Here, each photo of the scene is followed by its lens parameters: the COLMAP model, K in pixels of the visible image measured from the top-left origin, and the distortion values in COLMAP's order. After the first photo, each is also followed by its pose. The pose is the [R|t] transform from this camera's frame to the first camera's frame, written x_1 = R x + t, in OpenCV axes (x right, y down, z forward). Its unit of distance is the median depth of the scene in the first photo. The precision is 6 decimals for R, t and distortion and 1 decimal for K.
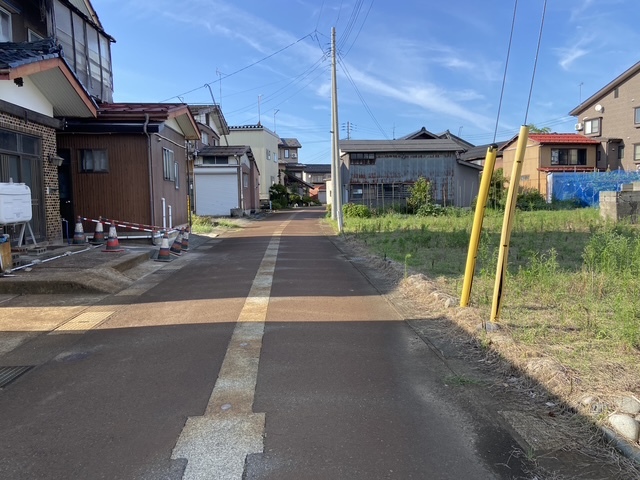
lens RADIAL K [[478.5, 0, 316.0], [0, 478.5, 239.0], [0, 0, 1]] dist [0.027102, -0.038427]
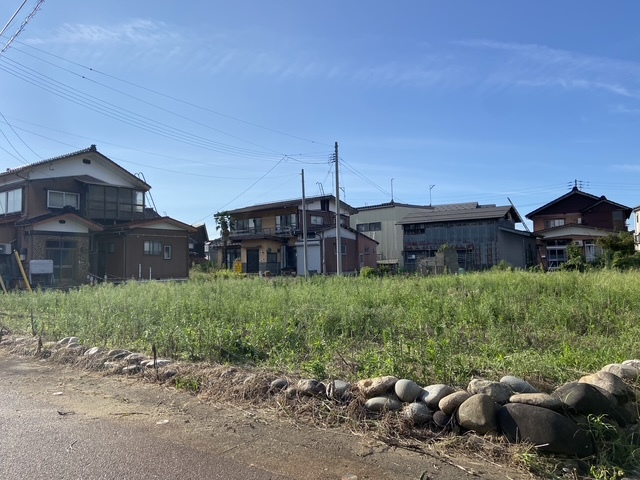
lens RADIAL K [[478.5, 0, 325.0], [0, 478.5, 237.2], [0, 0, 1]] dist [0.027102, -0.038427]
pose [[0.751227, -0.035868, -0.659068, 0.701422], [-0.052311, 0.992146, -0.113620, -0.002932], [0.657967, 0.119831, 0.743451, -0.017323]]
